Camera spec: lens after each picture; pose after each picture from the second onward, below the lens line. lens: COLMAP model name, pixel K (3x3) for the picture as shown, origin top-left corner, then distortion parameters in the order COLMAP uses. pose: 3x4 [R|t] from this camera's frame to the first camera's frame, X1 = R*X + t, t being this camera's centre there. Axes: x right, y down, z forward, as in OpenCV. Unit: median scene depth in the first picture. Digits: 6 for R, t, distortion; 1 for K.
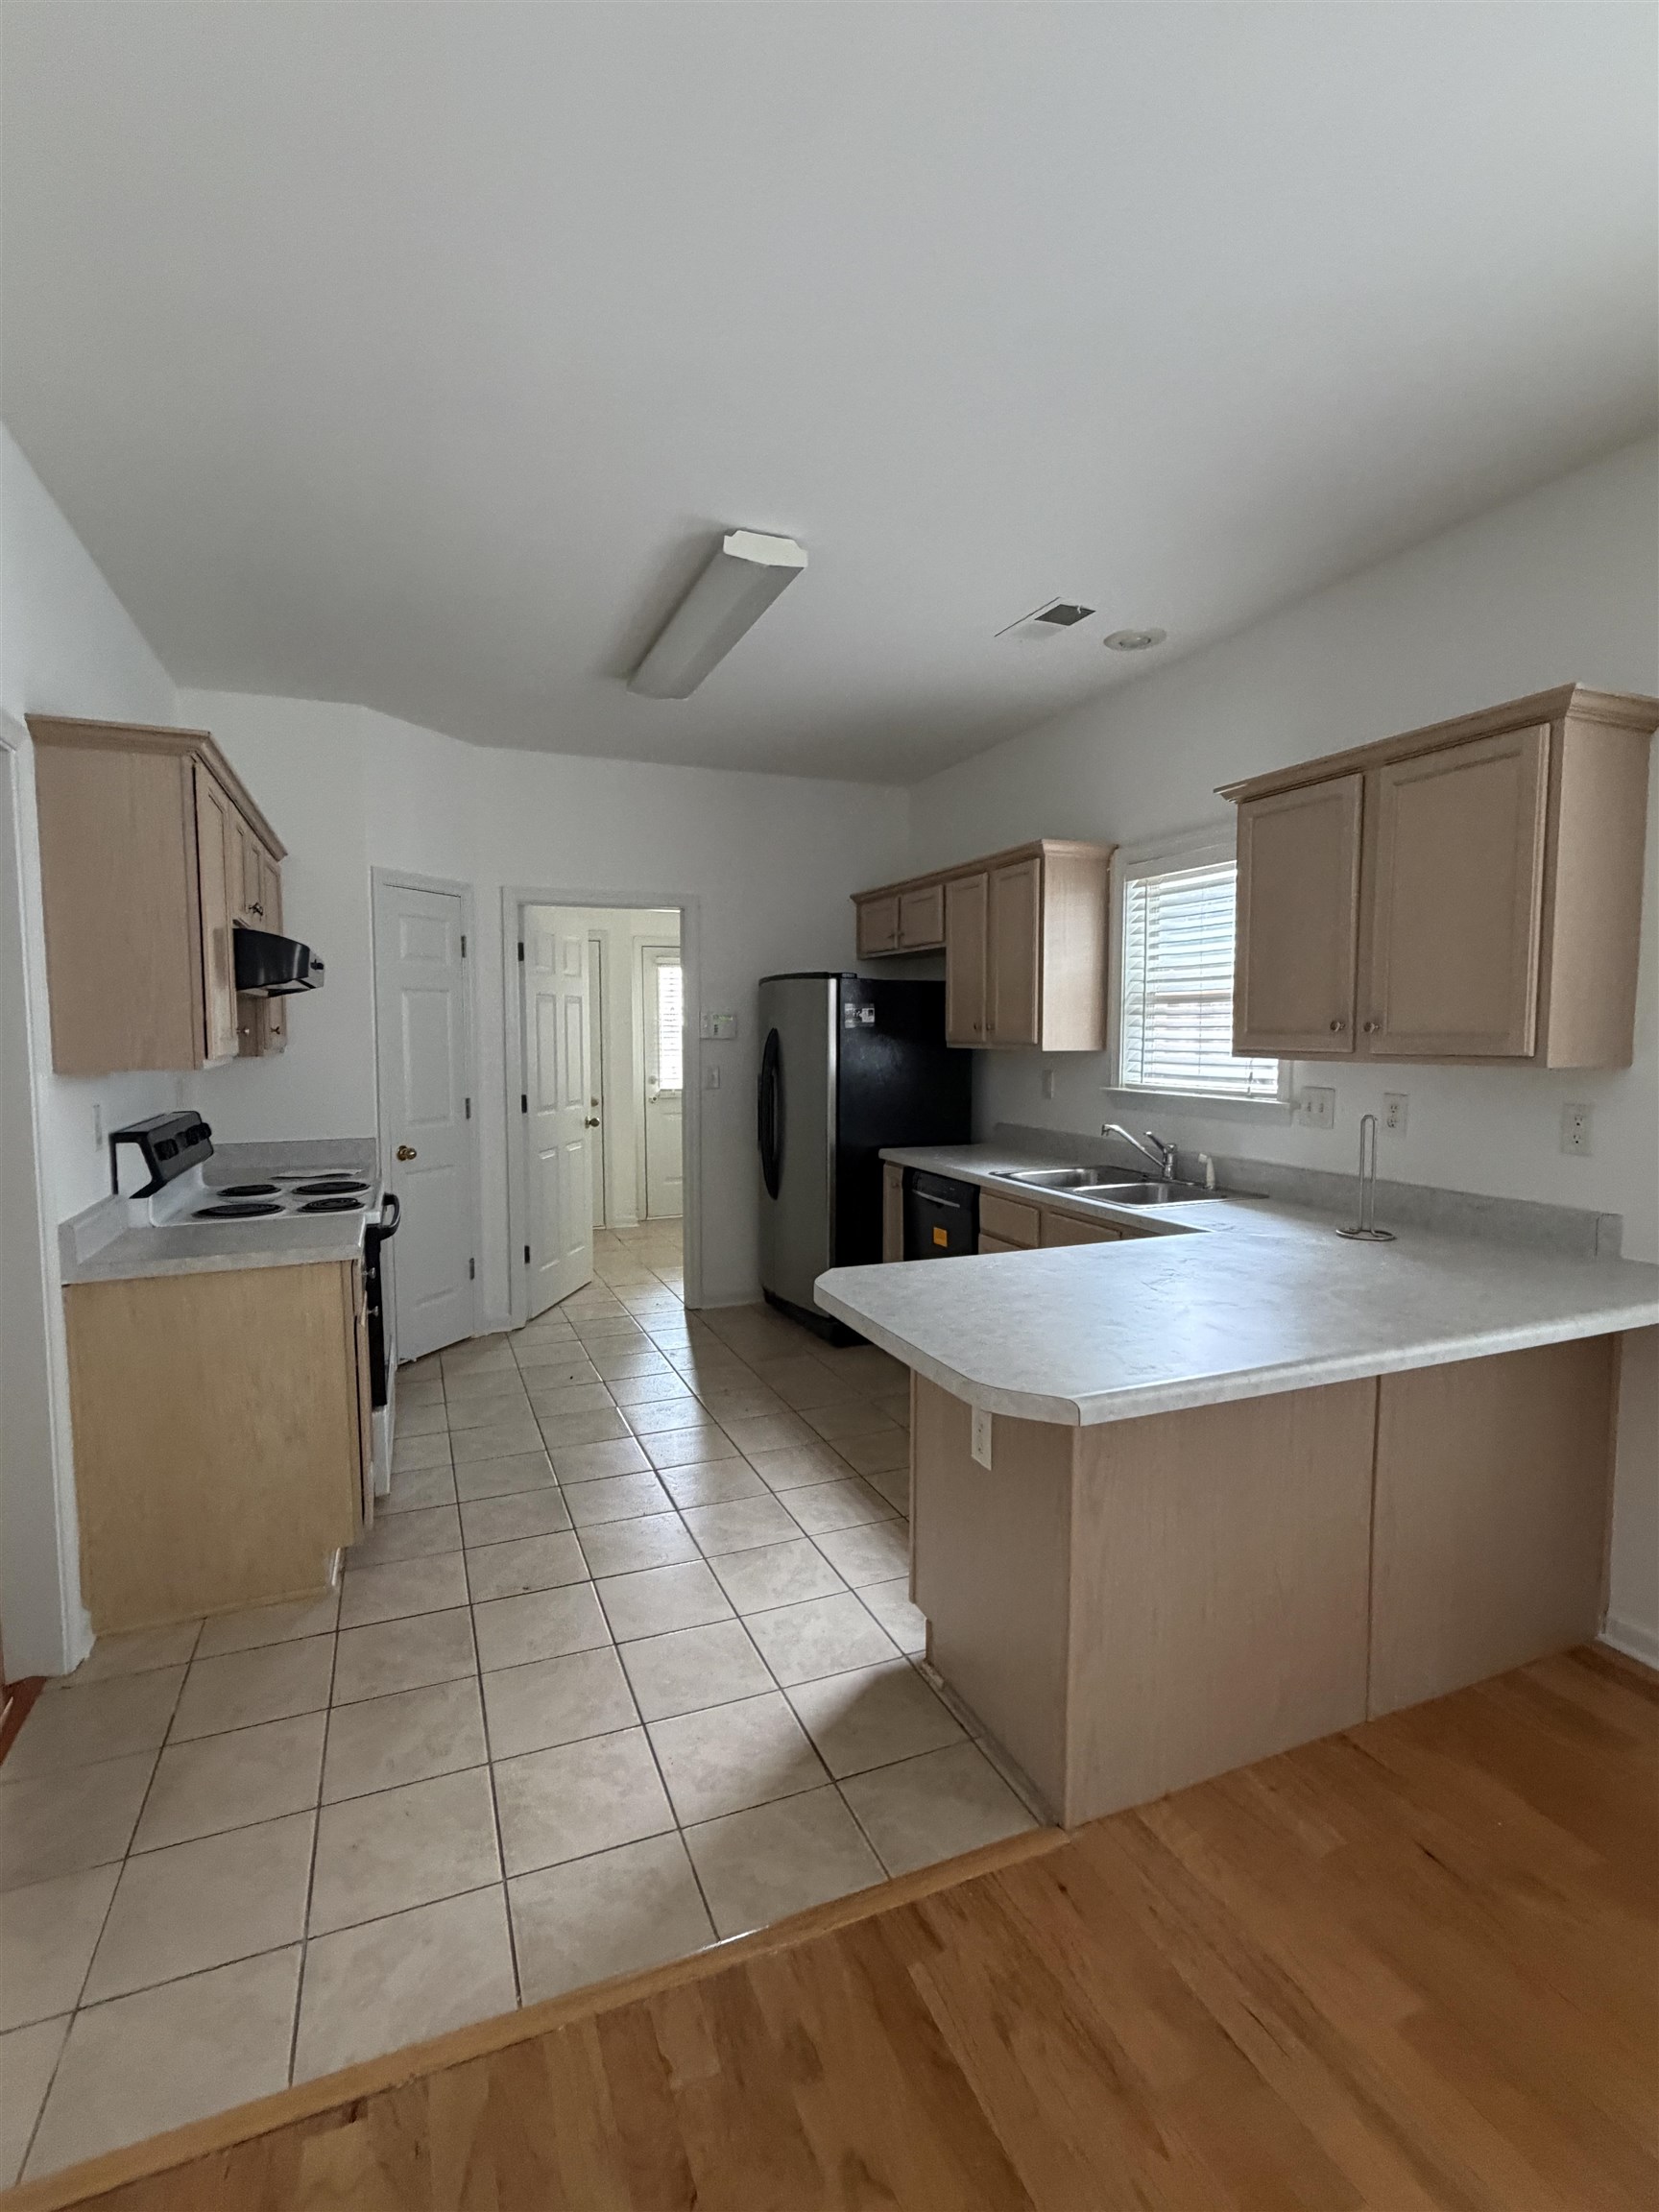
lens RADIAL K [[1026.4, 0, 833.9], [0, 1026.4, 1111.2], [0, 0, 1]] dist [-0.000230, -0.000017]
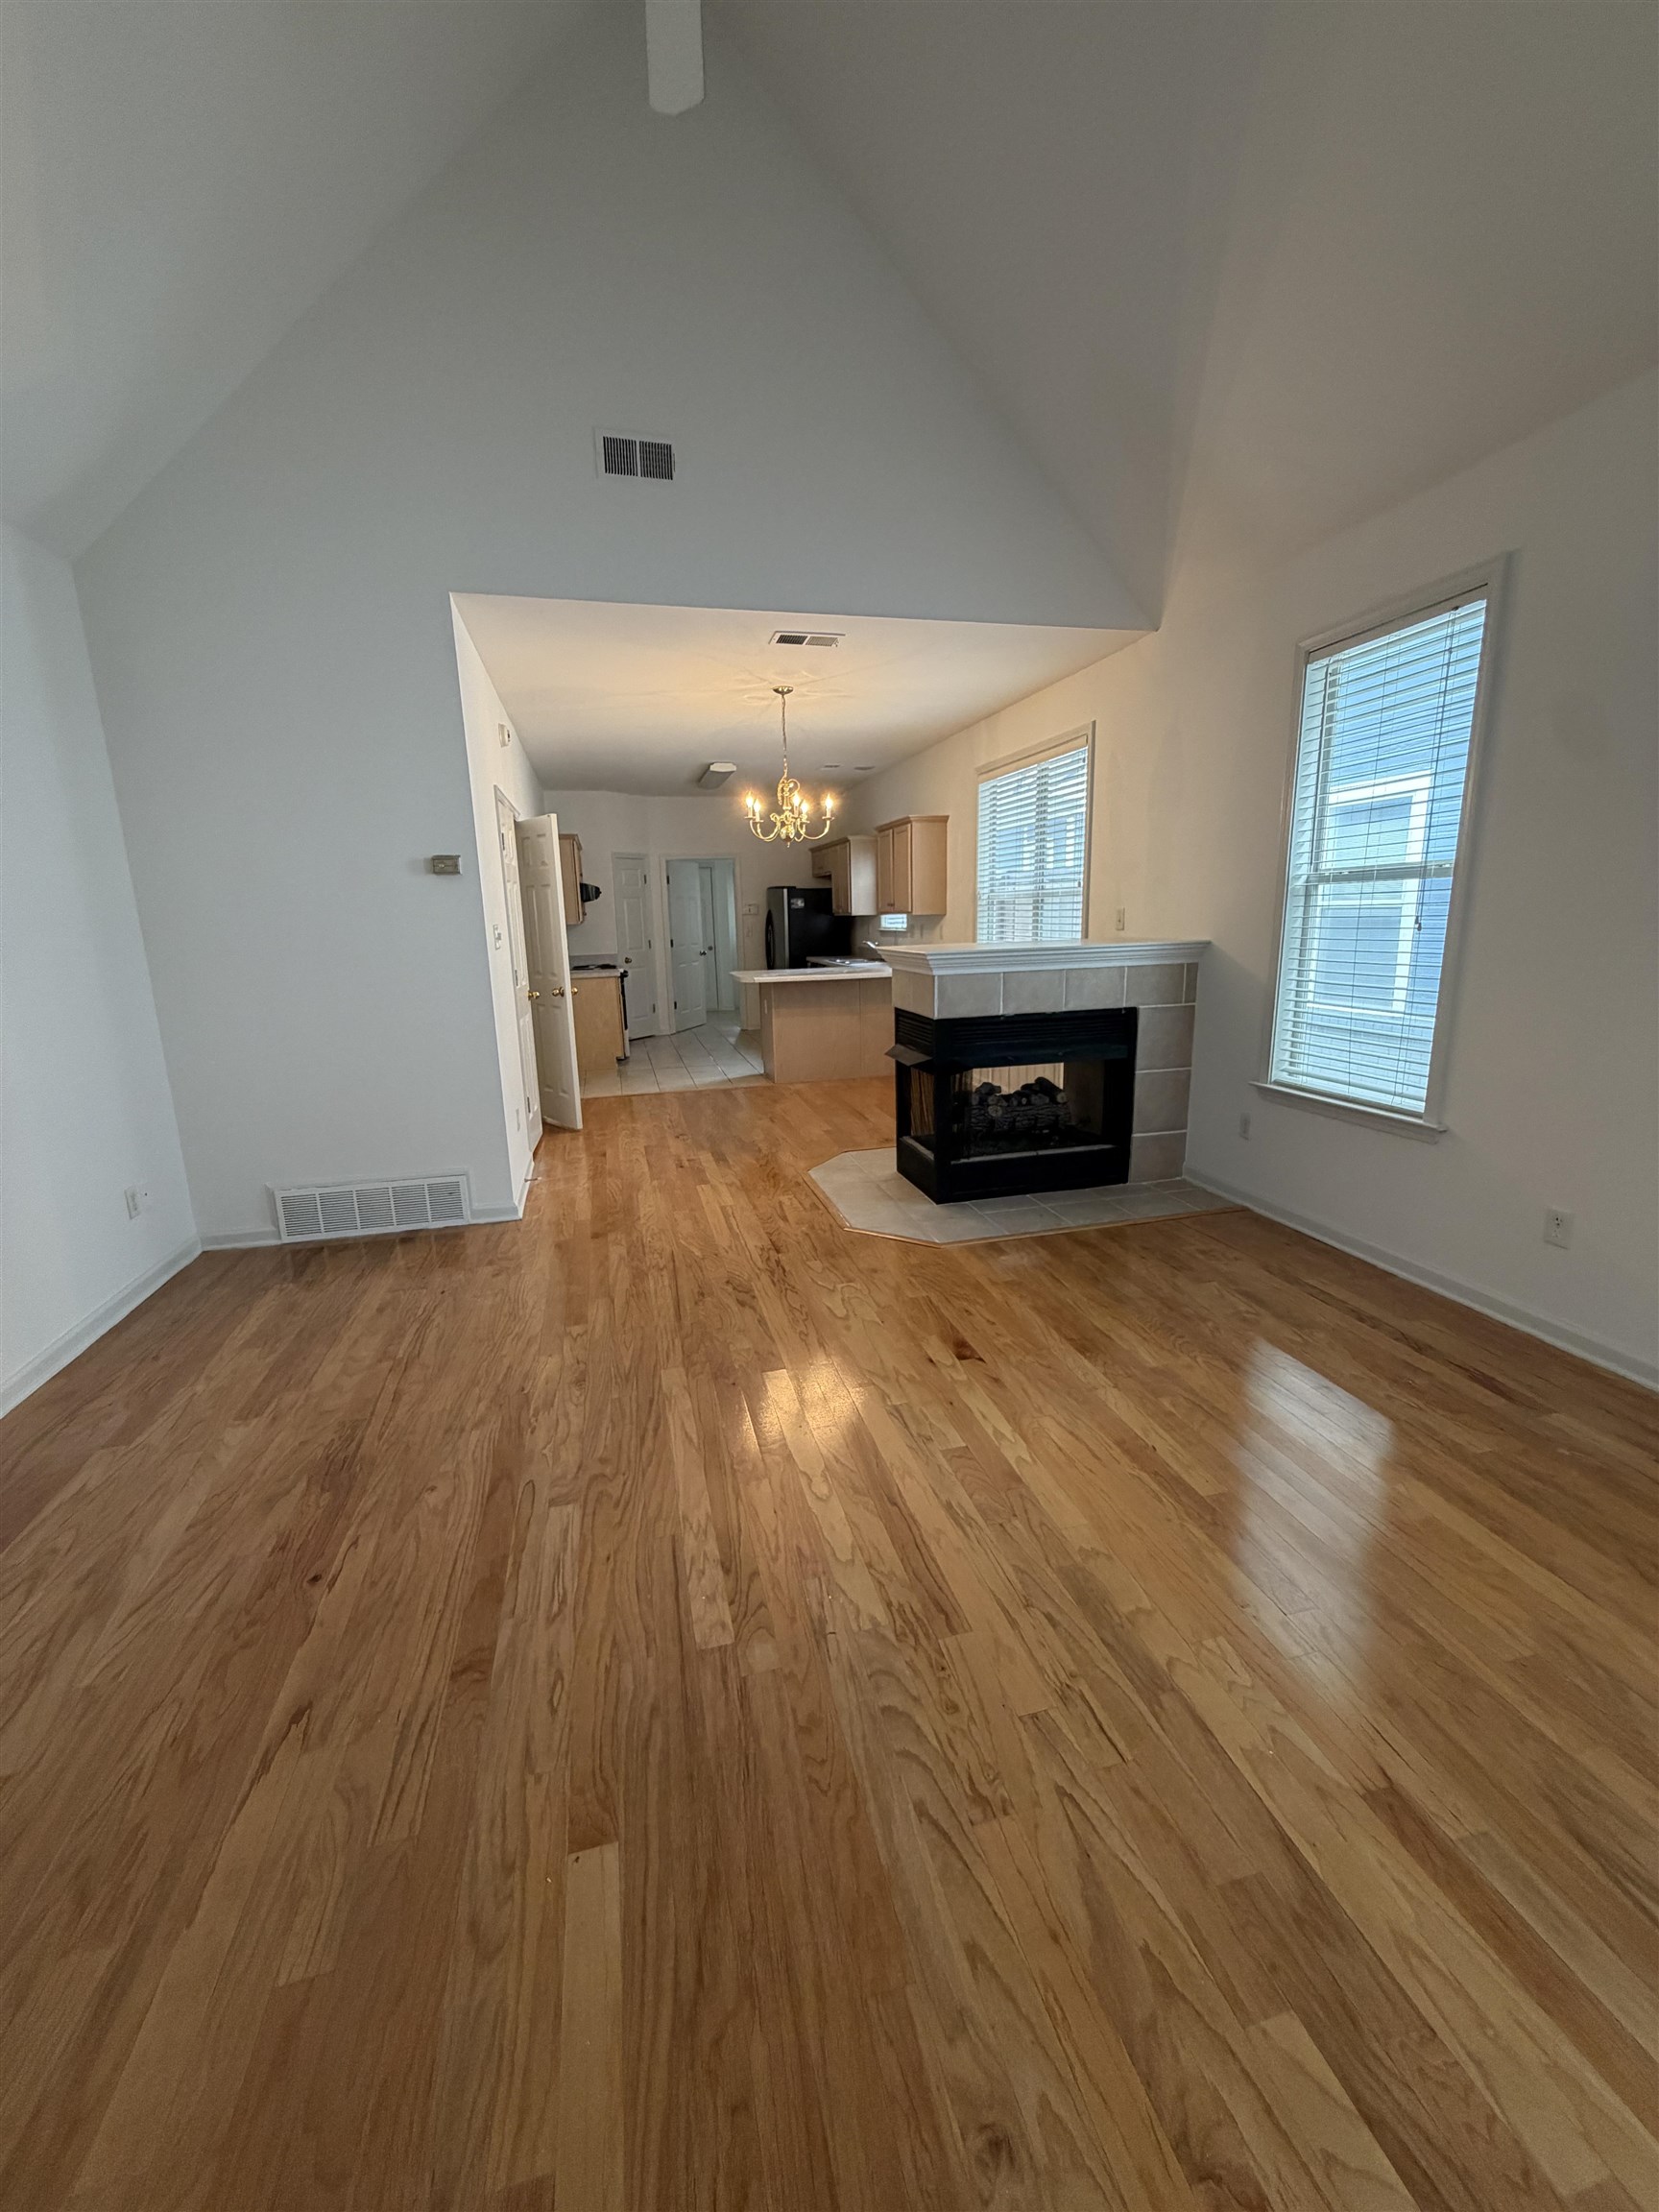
lens RADIAL K [[883.2, 0, 831.7], [0, 883.2, 1103.9], [0, 0, 1]] dist [-0.007347, 0.000335]
pose [[0.988354, 0.008451, -0.151939, 0.460409], [0.012123, 0.990910, 0.133978, 0.109881], [0.151690, -0.134260, 0.979267, -1.221345]]
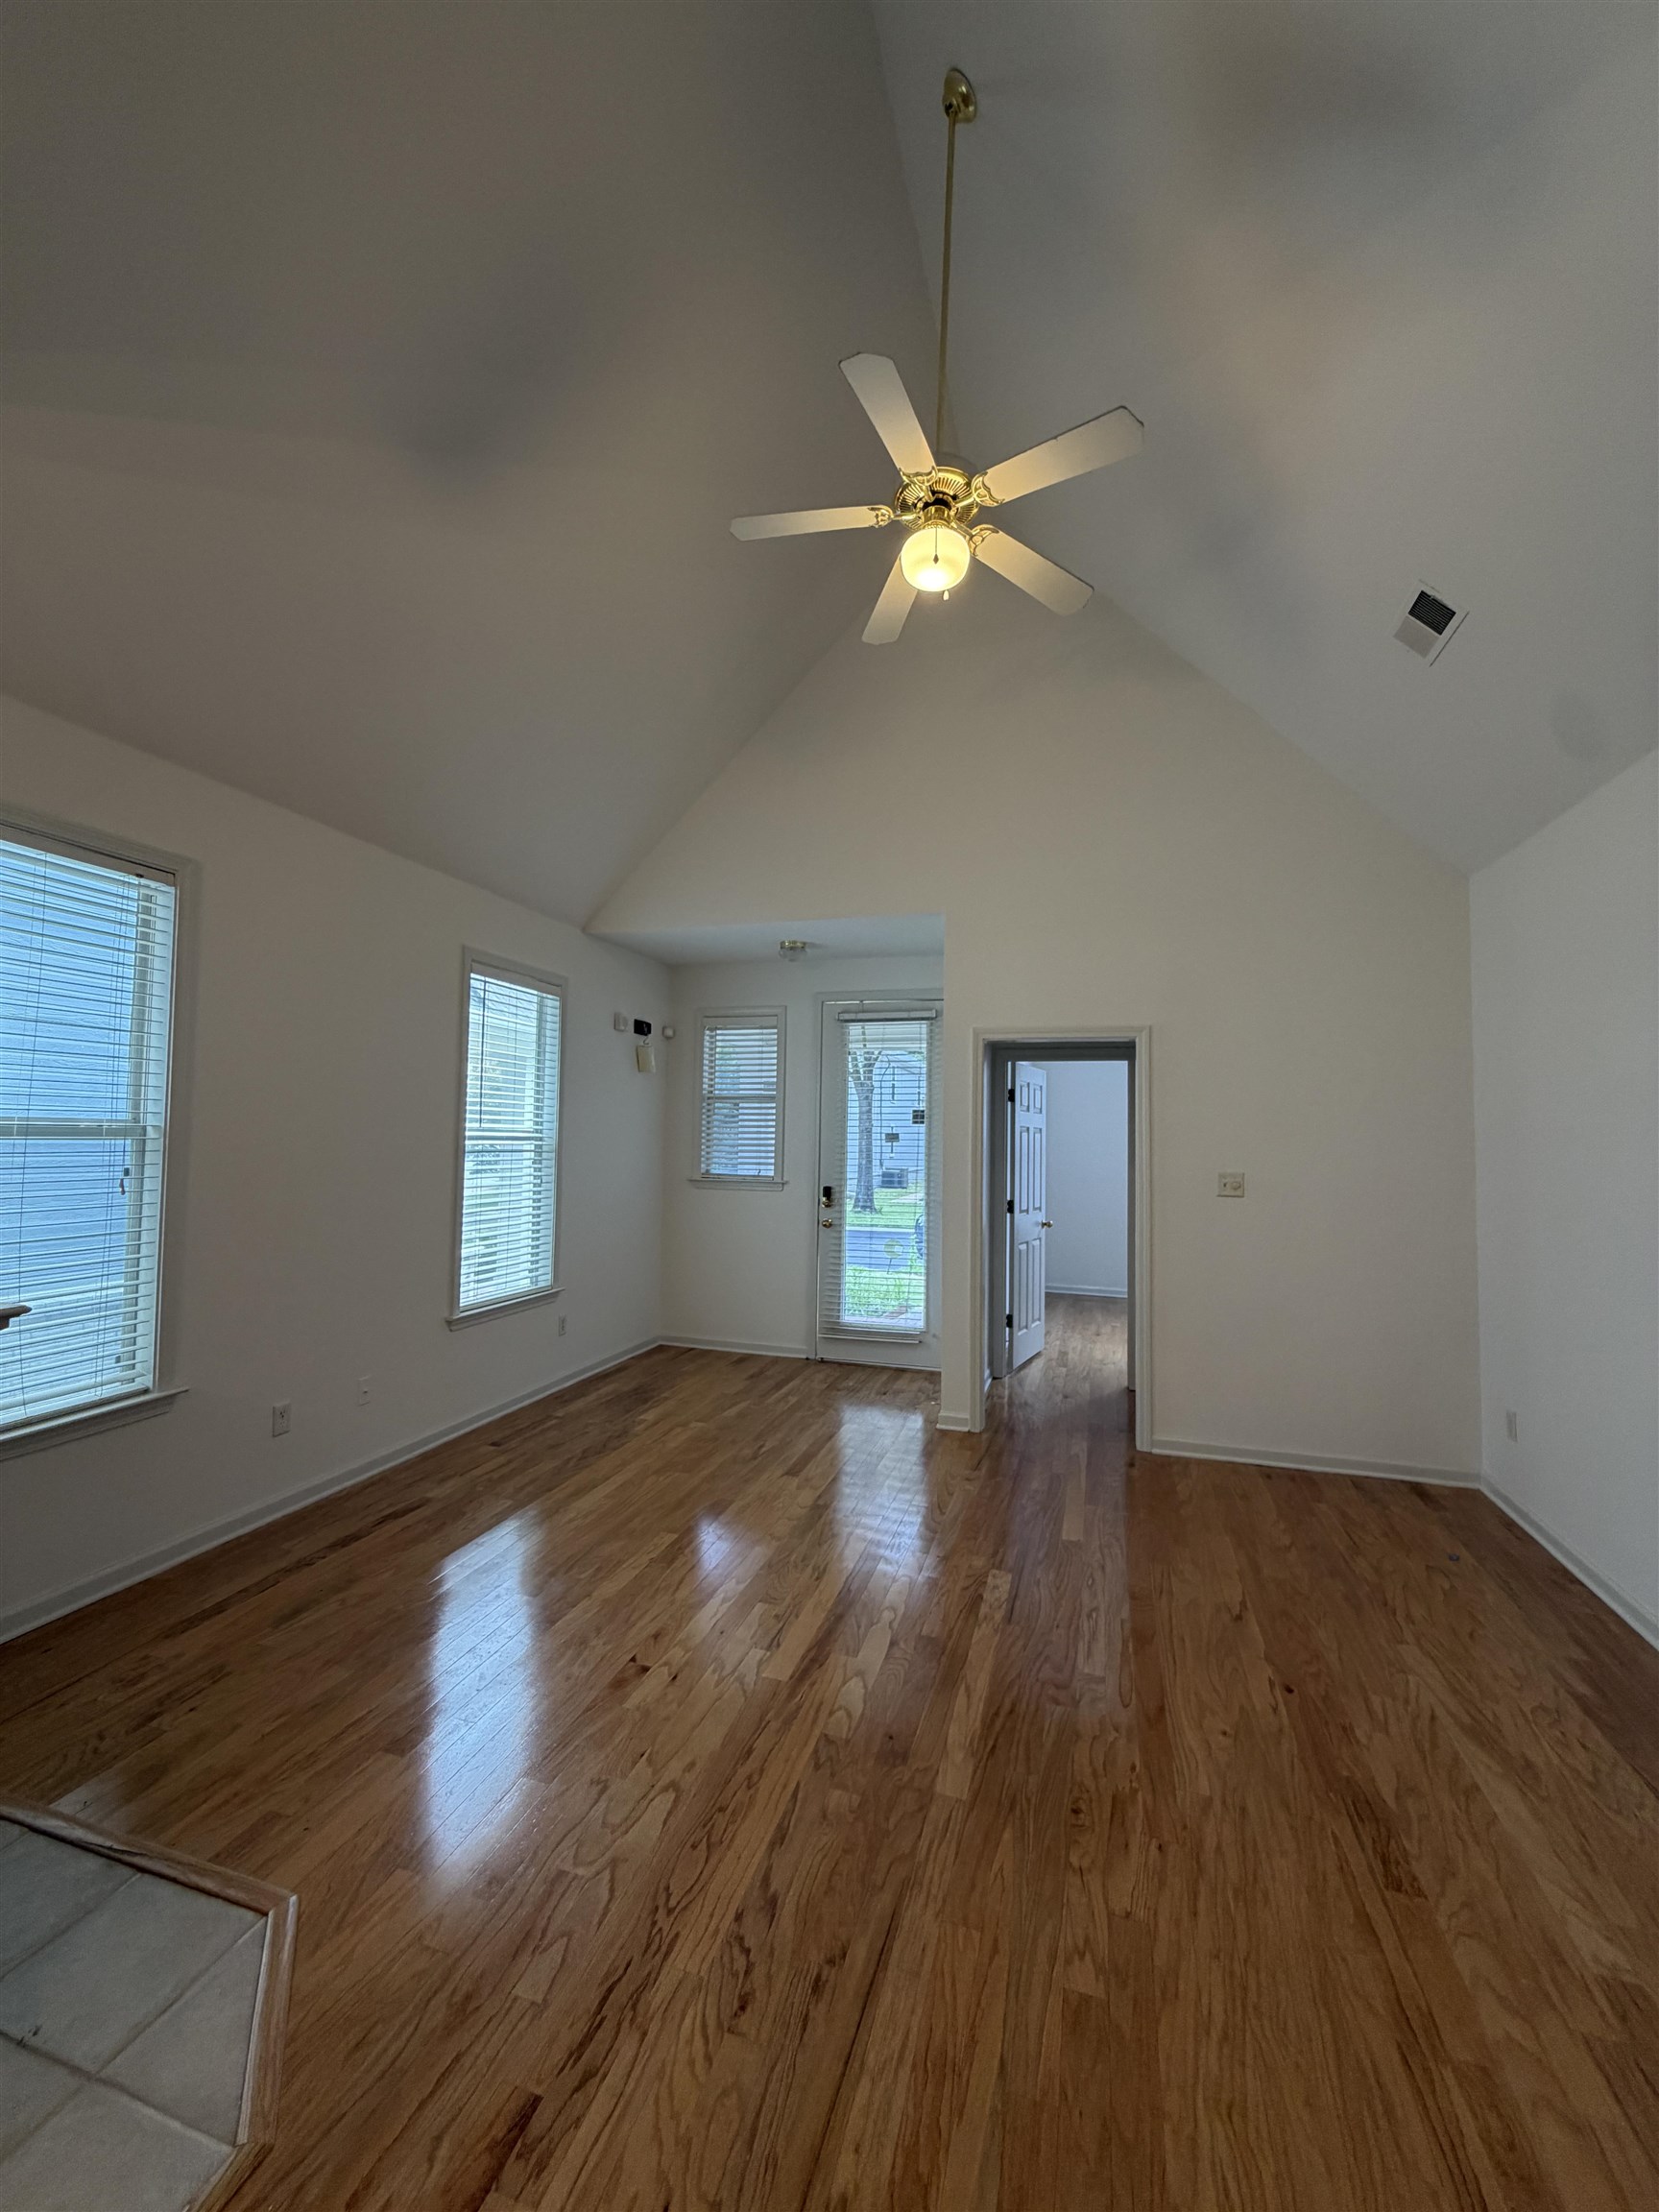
lens RADIAL K [[883.2, 0, 830.1], [0, 883.2, 1097.5], [0, 0, 1]] dist [-0.007347, 0.000335]
pose [[-0.768464, 0.021415, 0.639535, -1.381257], [0.036739, 0.999268, 0.010684, -0.280471], [-0.638838, 0.031706, -0.768688, 2.610927]]
